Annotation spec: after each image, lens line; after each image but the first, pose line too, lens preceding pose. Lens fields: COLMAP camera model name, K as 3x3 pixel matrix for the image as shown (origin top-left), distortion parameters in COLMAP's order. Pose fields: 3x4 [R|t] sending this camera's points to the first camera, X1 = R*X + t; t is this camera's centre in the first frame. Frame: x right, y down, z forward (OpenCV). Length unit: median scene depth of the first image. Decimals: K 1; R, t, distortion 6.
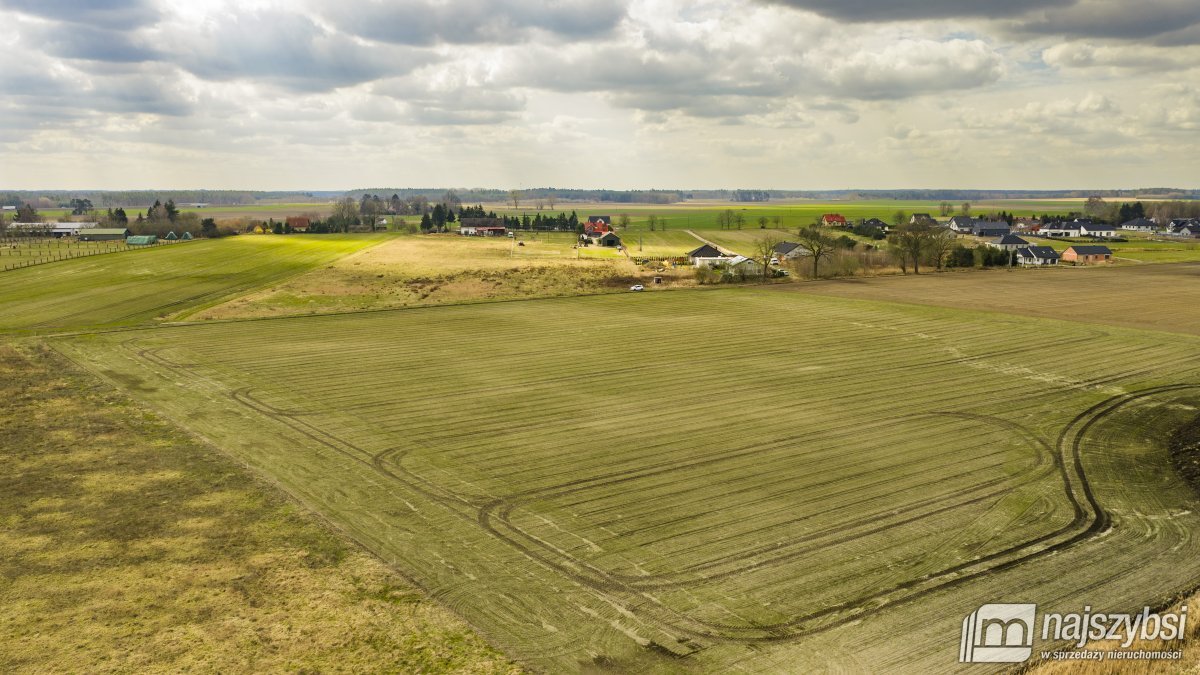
lens RADIAL K [[1011.3, 0, 600.0], [0, 1011.3, 337.5], [0, 0, 1]] dist [0.003093, -0.013070]
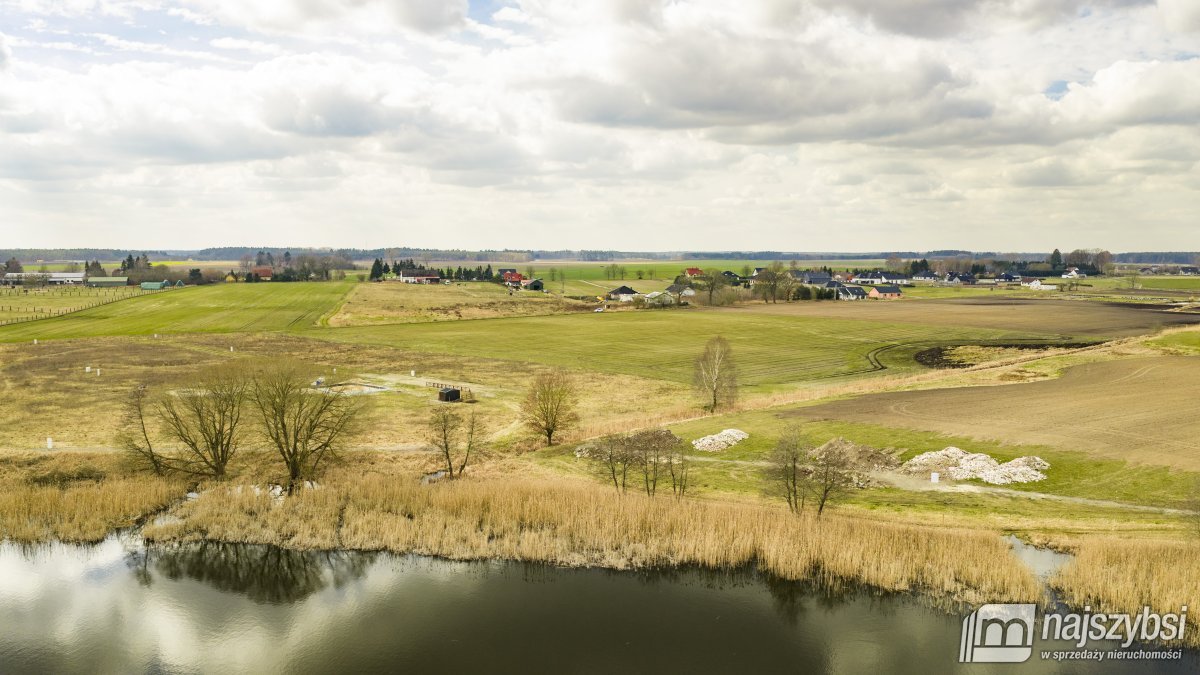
lens RADIAL K [[1011.3, 0, 600.0], [0, 1011.3, 337.5], [0, 0, 1]] dist [0.003093, -0.013070]
pose [[0.986316, -0.009992, 0.164565, -0.106104], [0.019817, 0.998110, -0.058165, 0.039771], [-0.163673, 0.060631, 0.984650, -0.236129]]
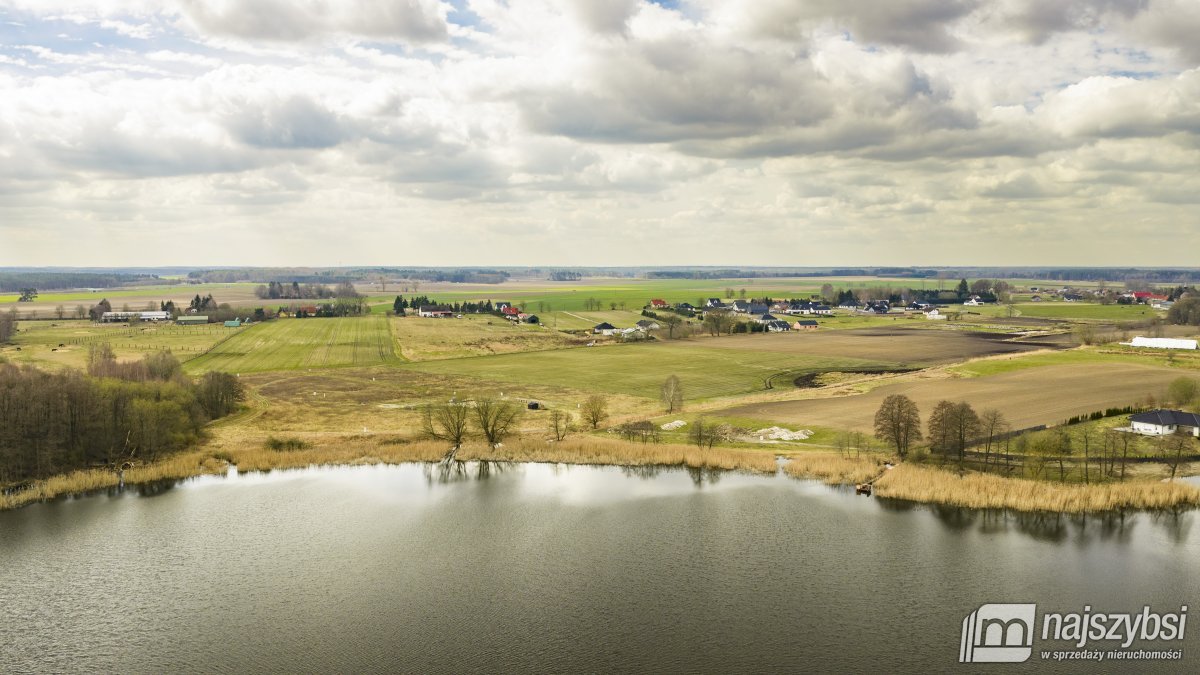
lens RADIAL K [[1011.3, 0, 600.0], [0, 1011.3, 337.5], [0, 0, 1]] dist [0.003093, -0.013070]
pose [[0.979601, -0.015125, 0.200382, -0.183030], [0.029519, 0.997177, -0.069037, 0.040504], [-0.198773, 0.073543, 0.977282, -0.521495]]
